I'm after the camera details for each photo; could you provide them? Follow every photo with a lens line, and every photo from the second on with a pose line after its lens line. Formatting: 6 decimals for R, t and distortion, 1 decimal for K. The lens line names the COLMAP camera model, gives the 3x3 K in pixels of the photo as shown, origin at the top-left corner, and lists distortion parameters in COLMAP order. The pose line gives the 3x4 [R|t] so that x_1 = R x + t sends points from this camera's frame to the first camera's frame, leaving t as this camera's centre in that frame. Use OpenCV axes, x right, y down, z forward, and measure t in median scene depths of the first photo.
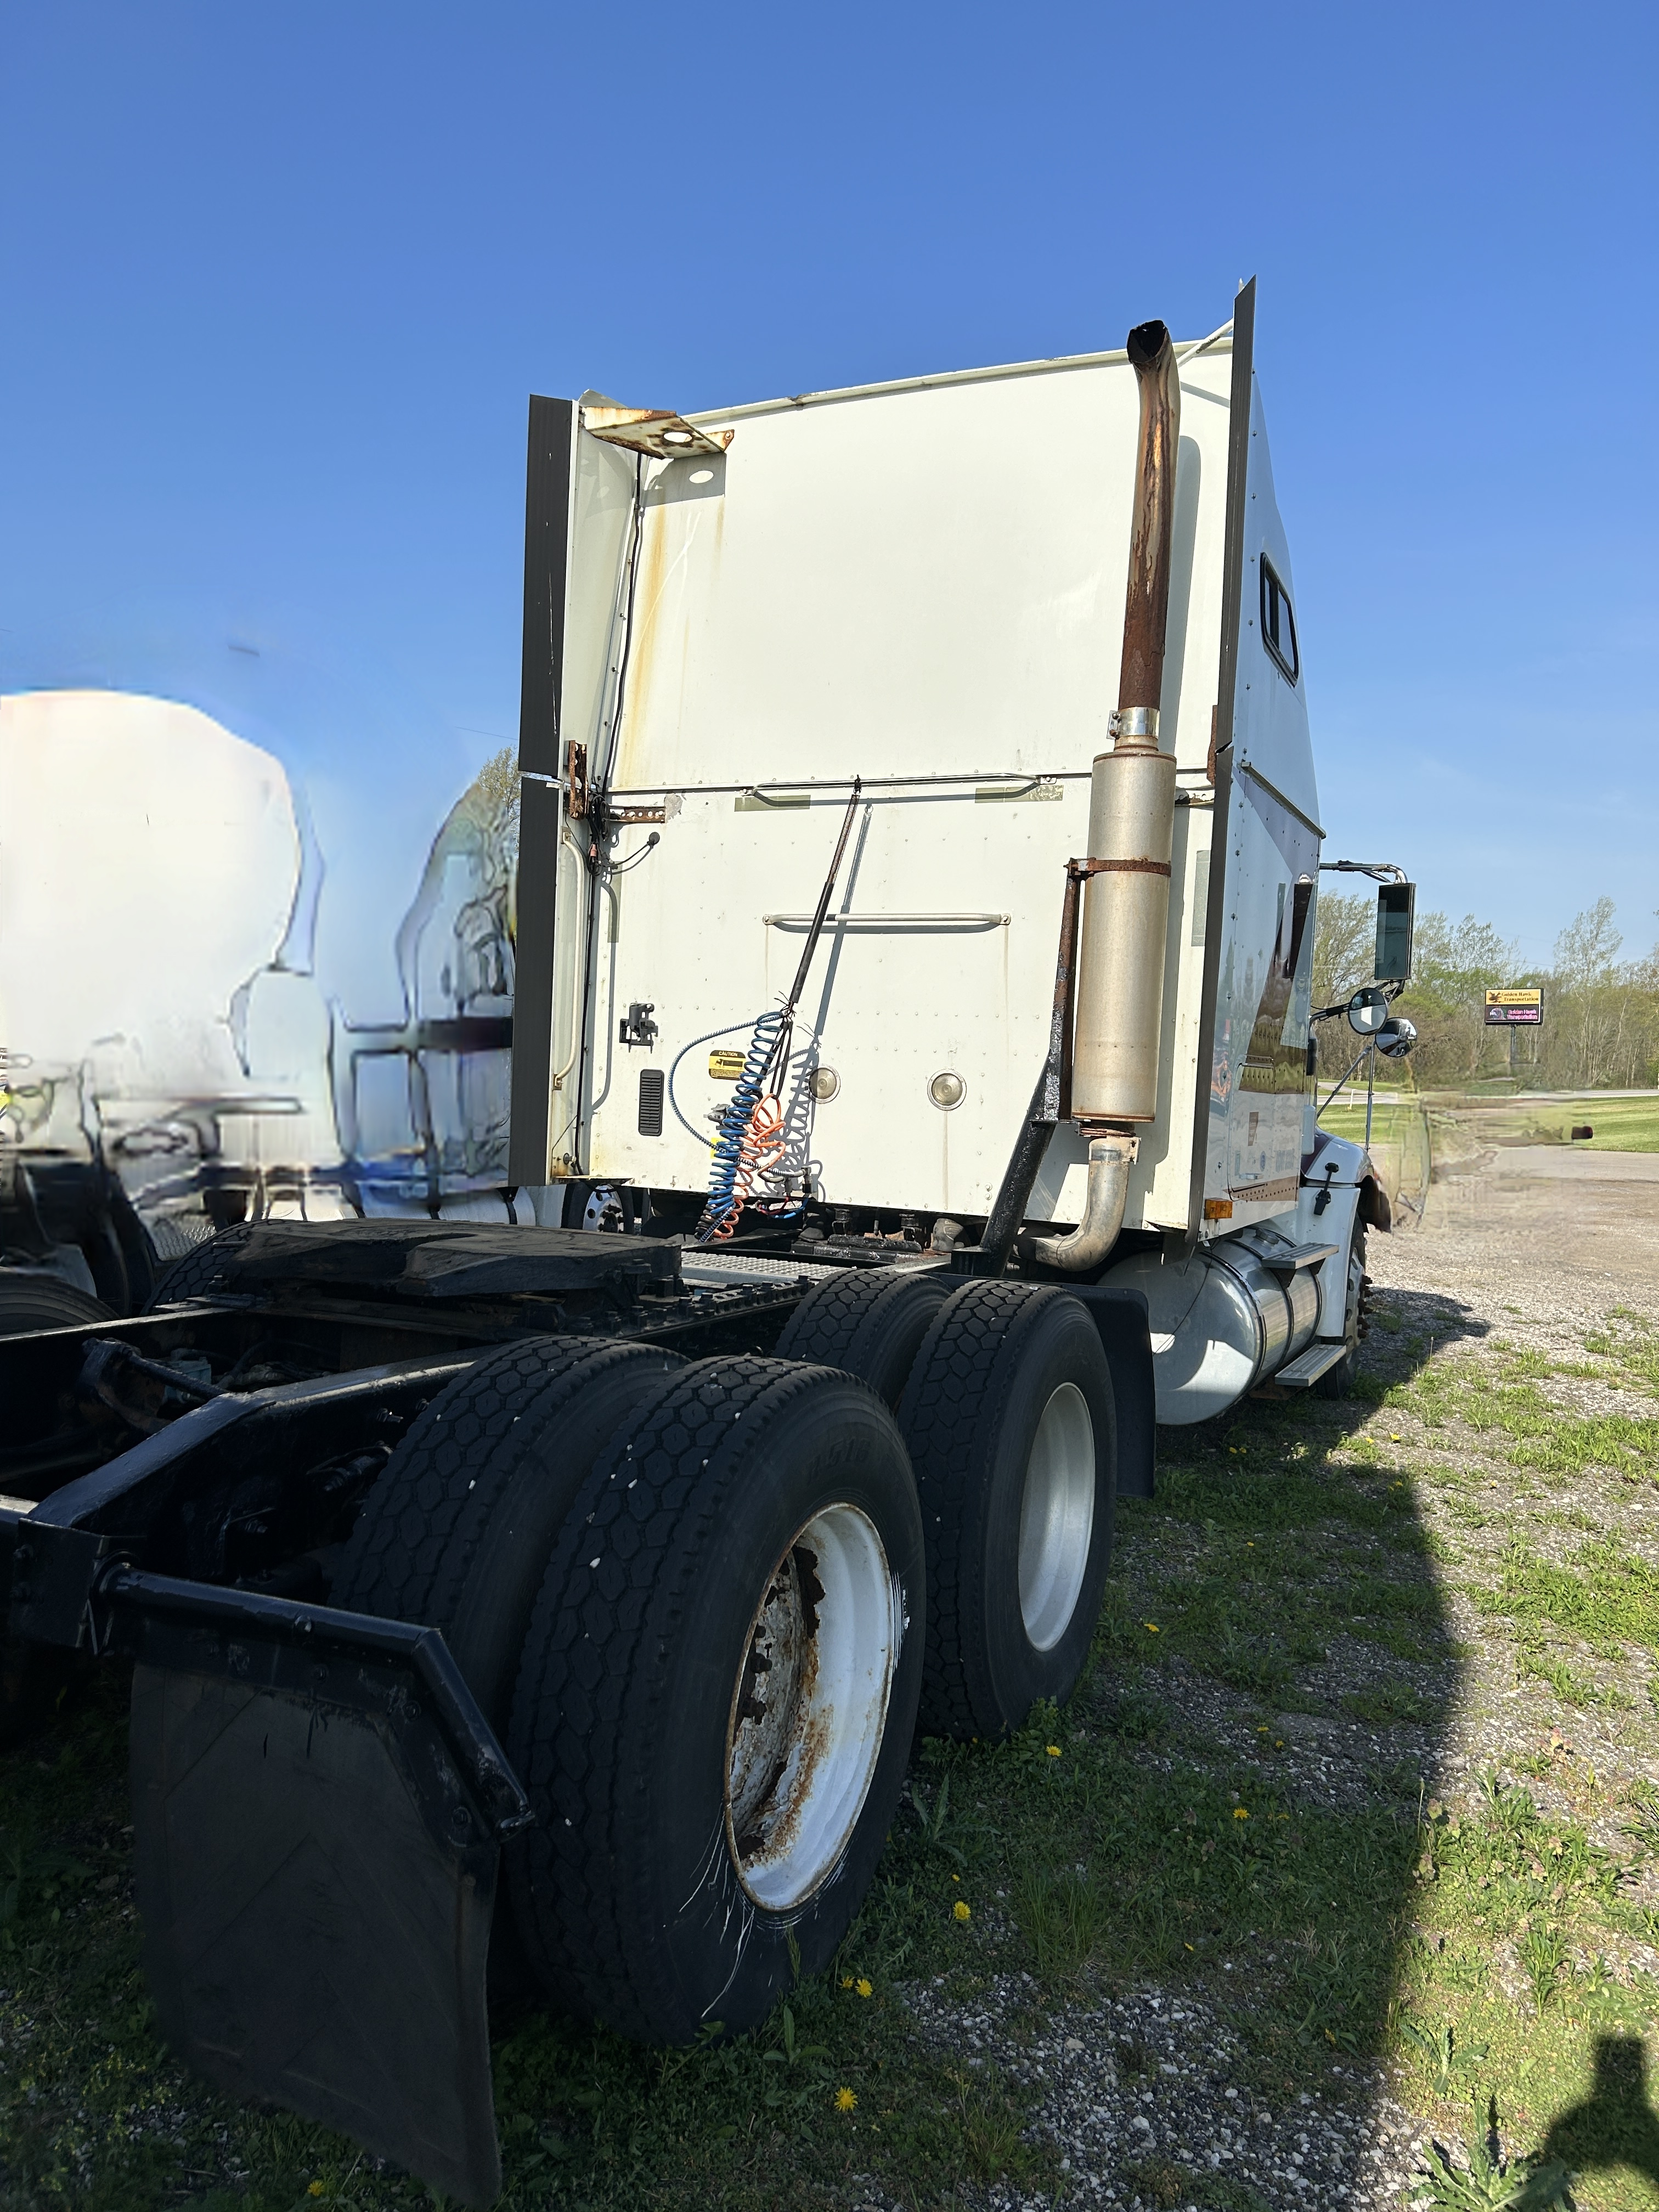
lens RADIAL K [[1680.3, 0, 829.5], [0, 1680.3, 1106.0], [0, 0, 1]] dist [0.014126, 0.001701]
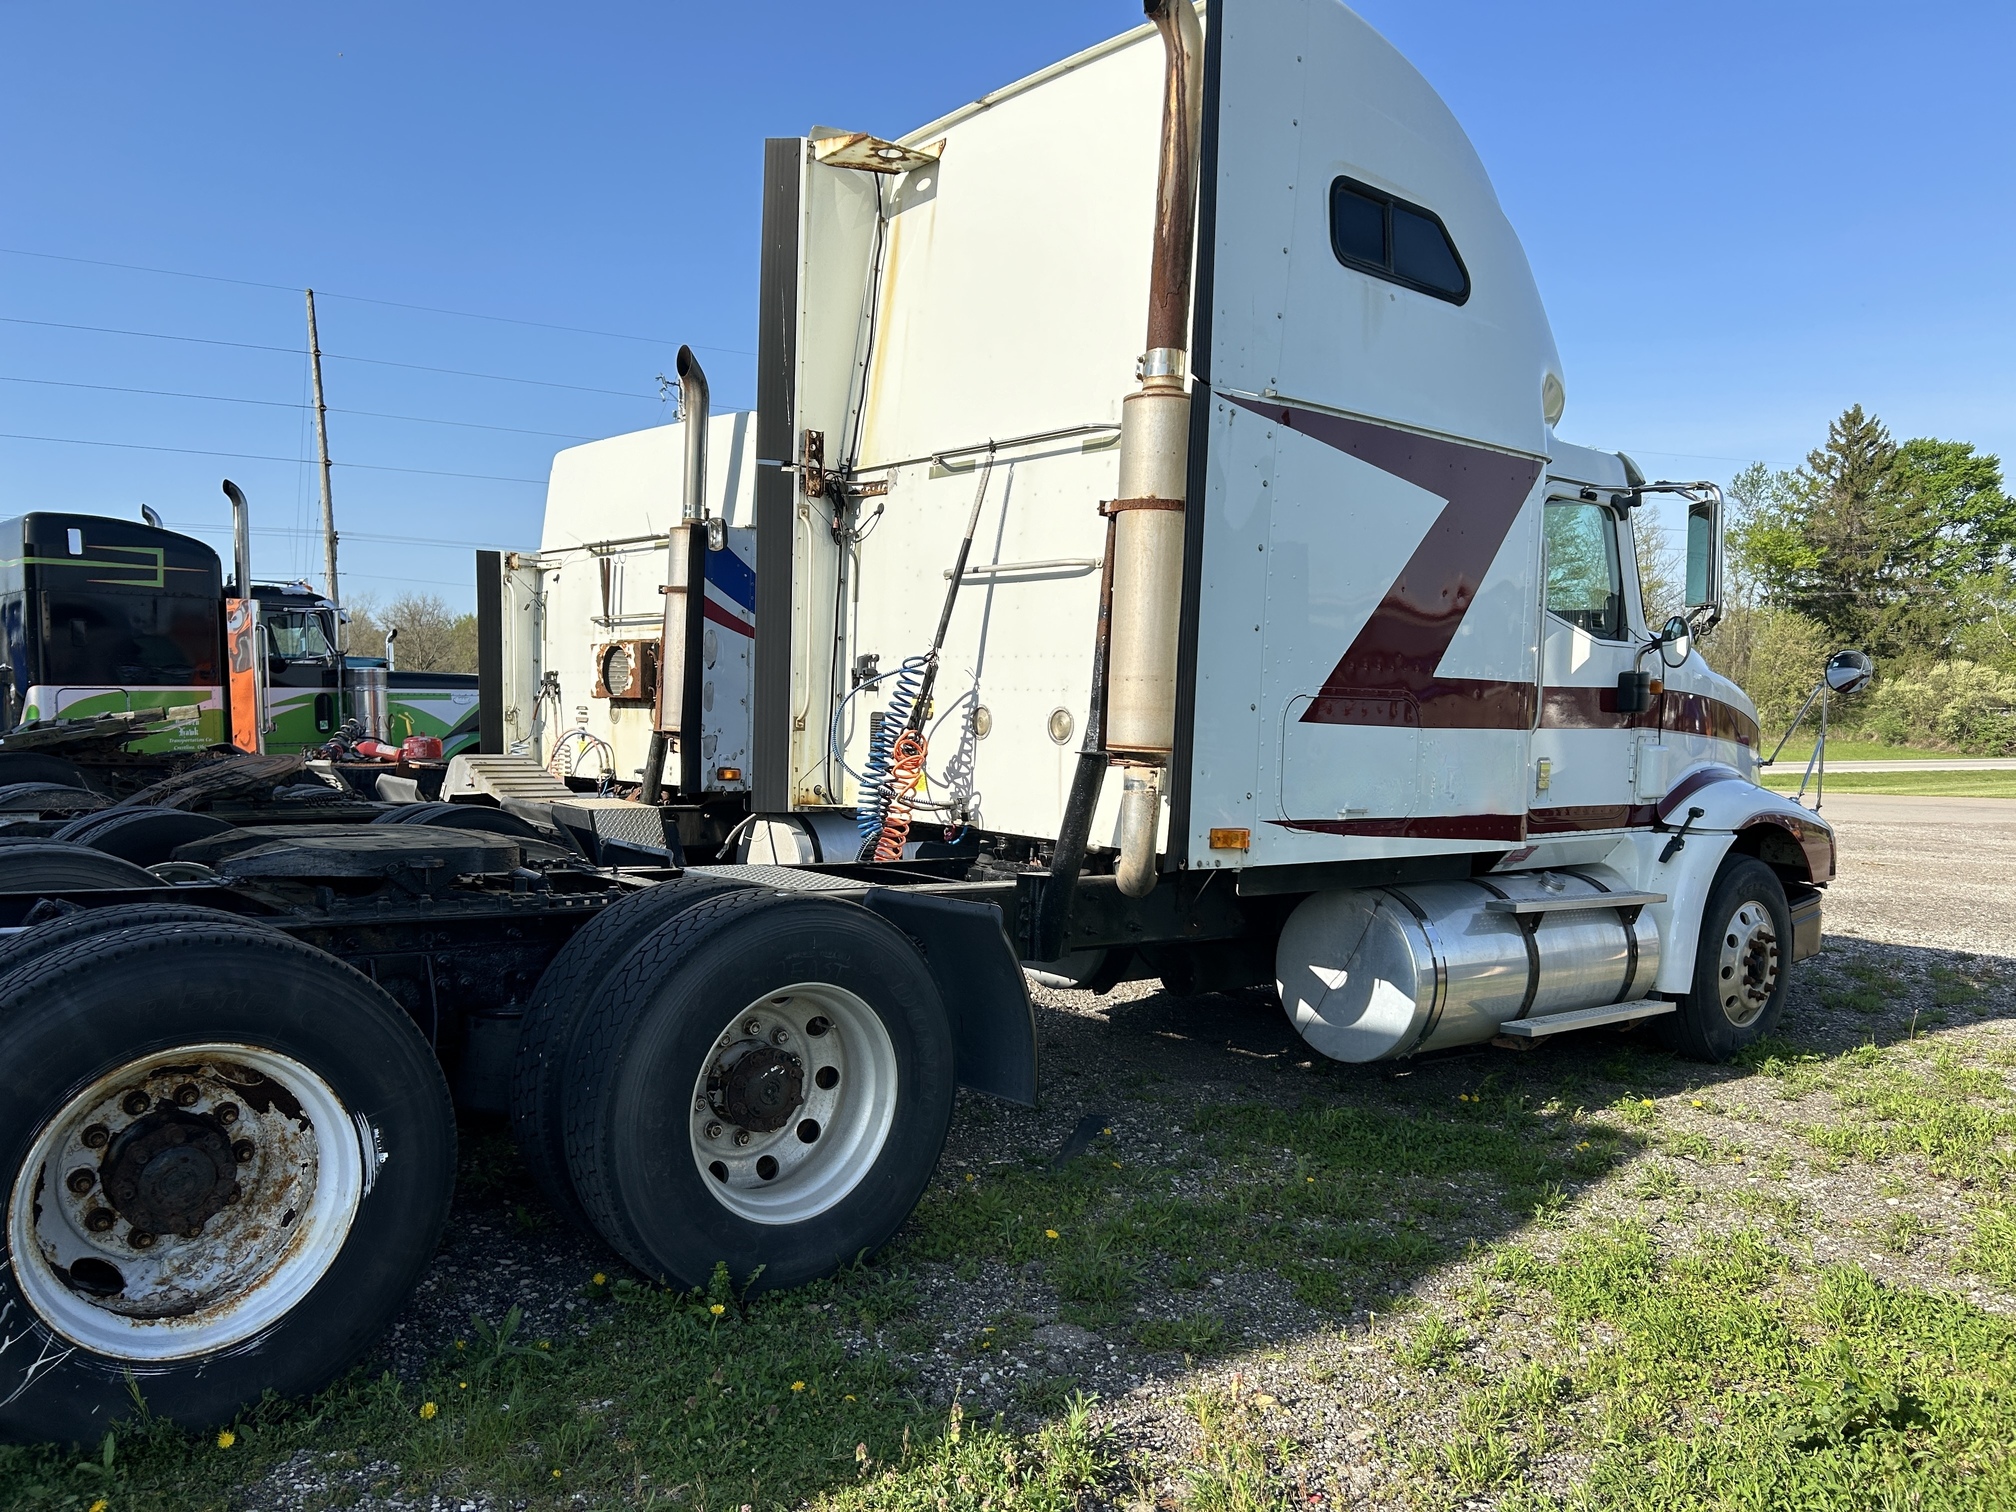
lens RADIAL K [[1545.6, 0, 1008.0], [0, 1545.6, 756.0], [0, 0, 1]] dist [0.012177, 0.002282]
pose [[0.909105, -0.002075, -0.416562, 0.421434], [-0.000566, 0.999981, -0.006218, 0.015006], [0.416567, 0.005889, 0.909086, 0.089217]]
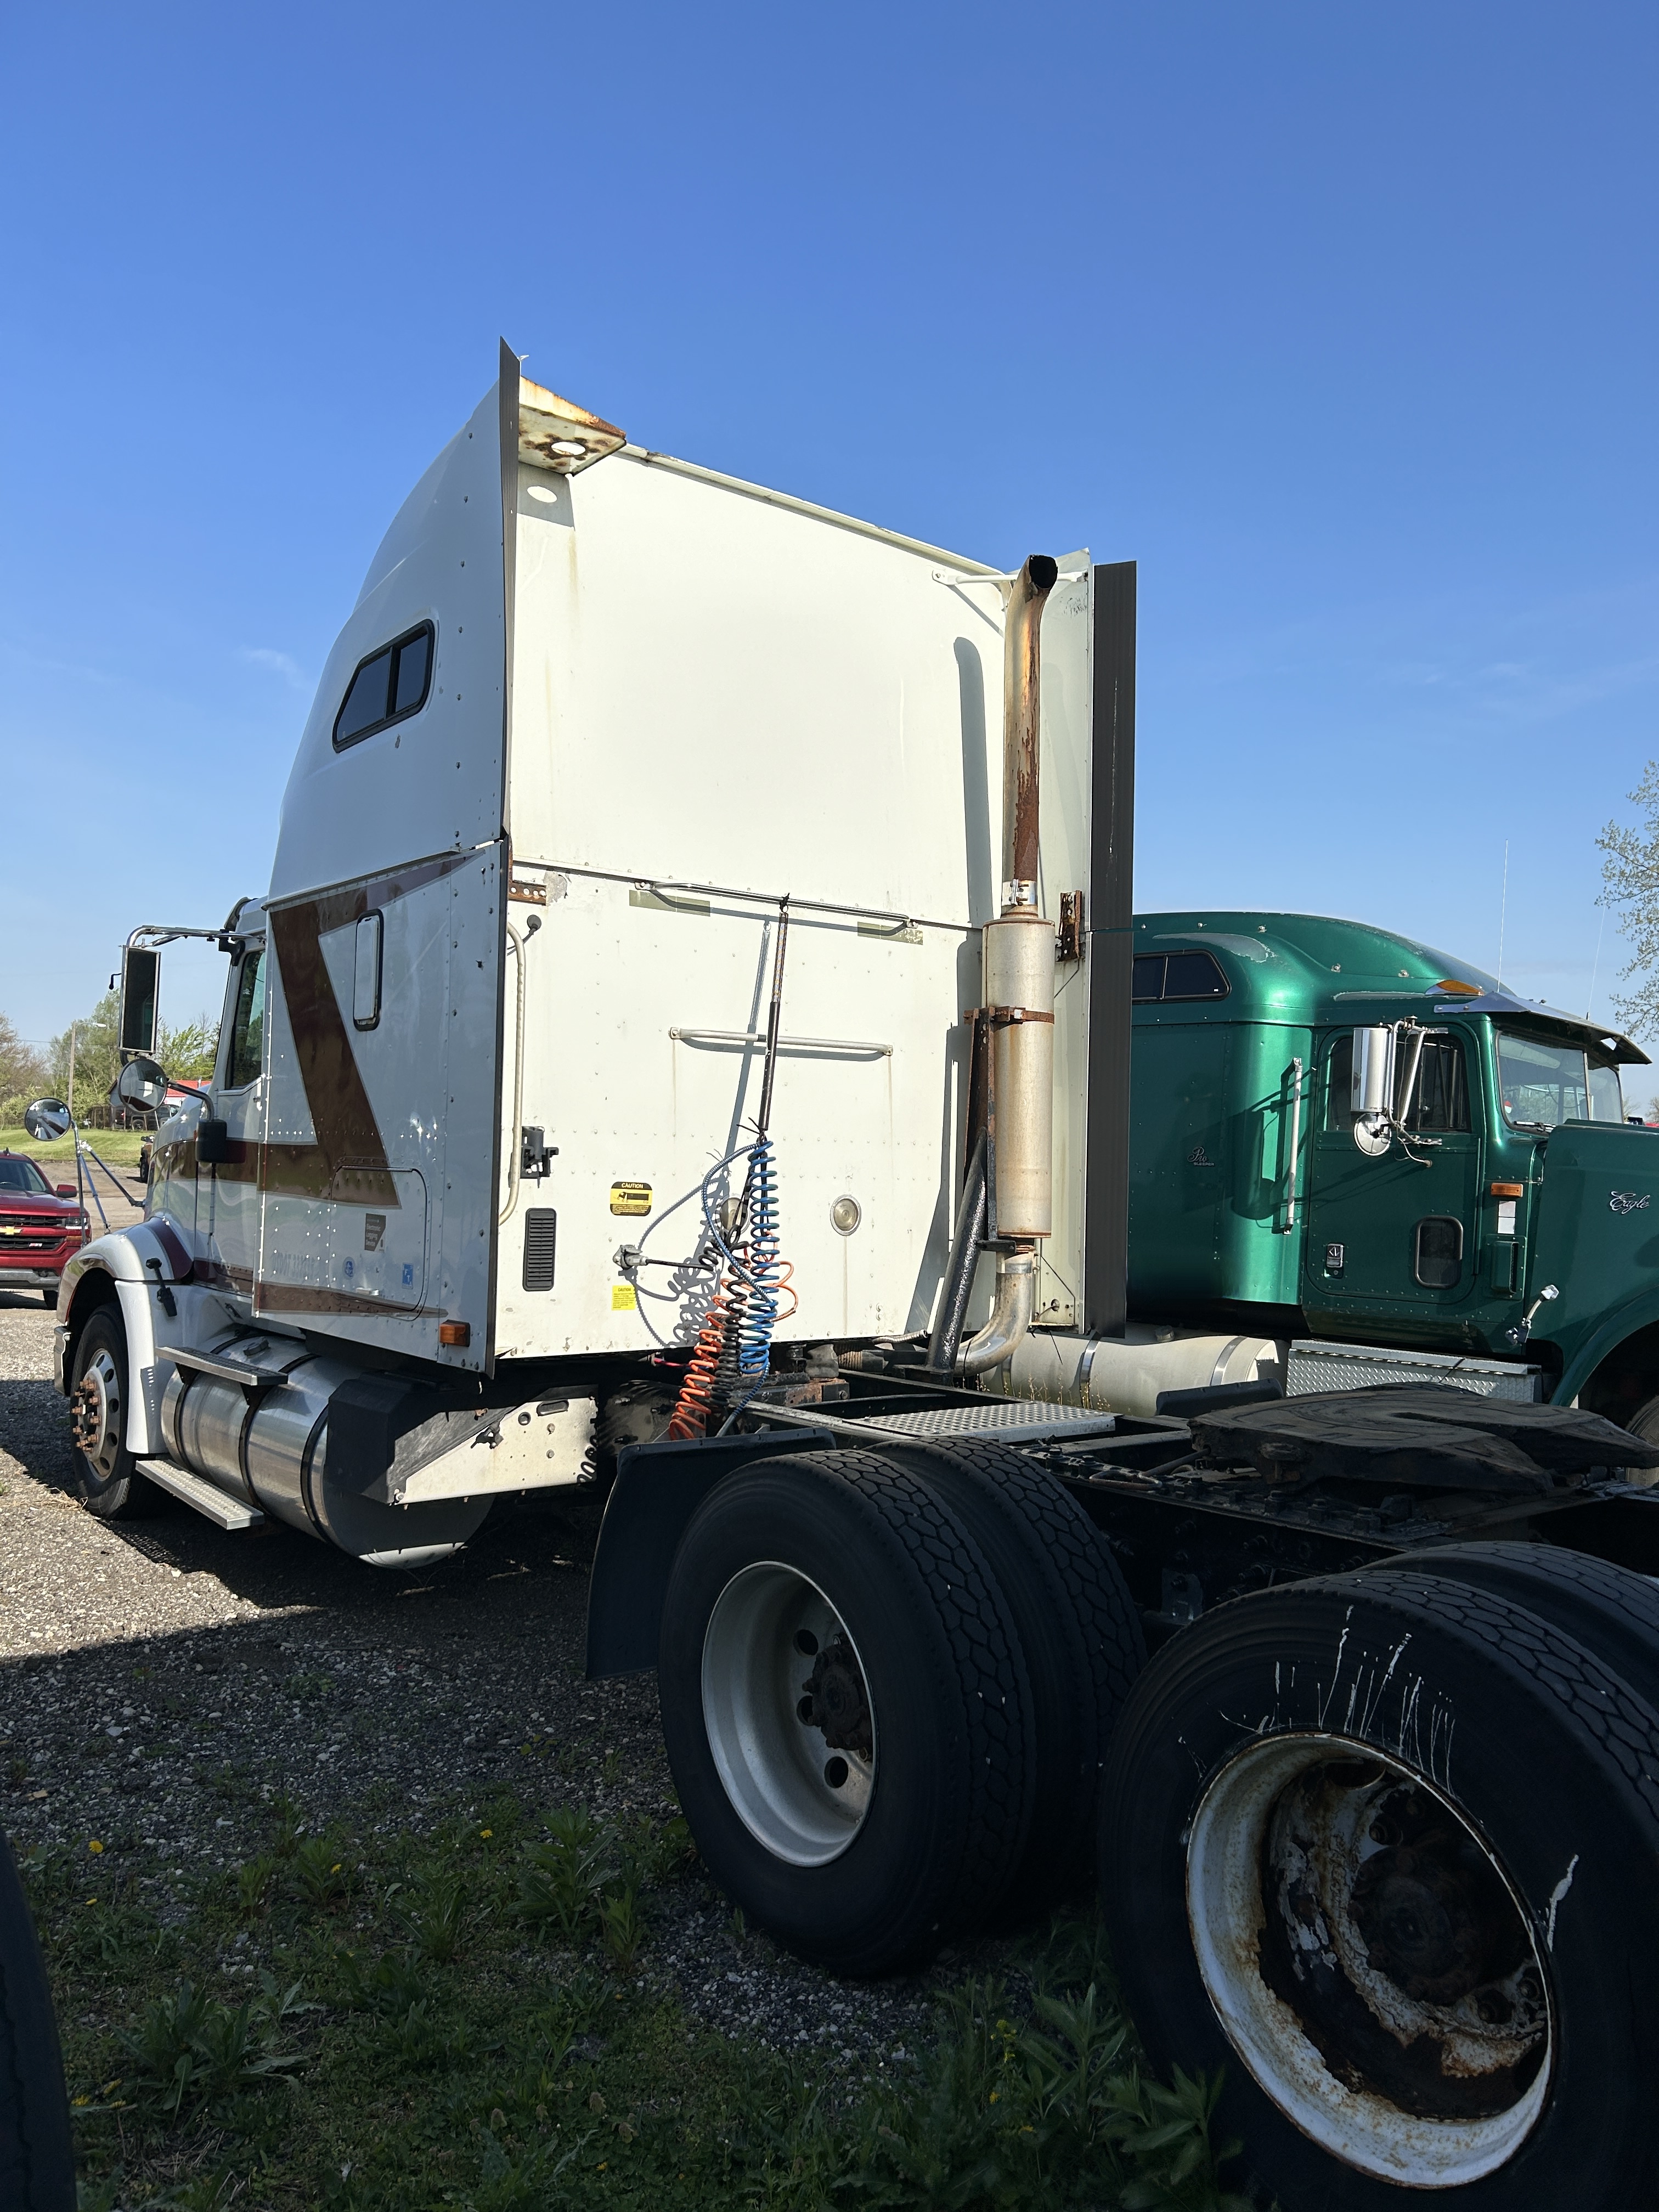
lens RADIAL K [[1695.9, 0, 831.3], [0, 1695.9, 1077.4], [0, 0, 1]] dist [0.012177, 0.002282]
pose [[0.420023, 0.009976, 0.907459, -0.810716], [0.010844, 0.999813, -0.016011, -0.071948], [-0.907449, 0.016566, 0.419836, 0.543225]]
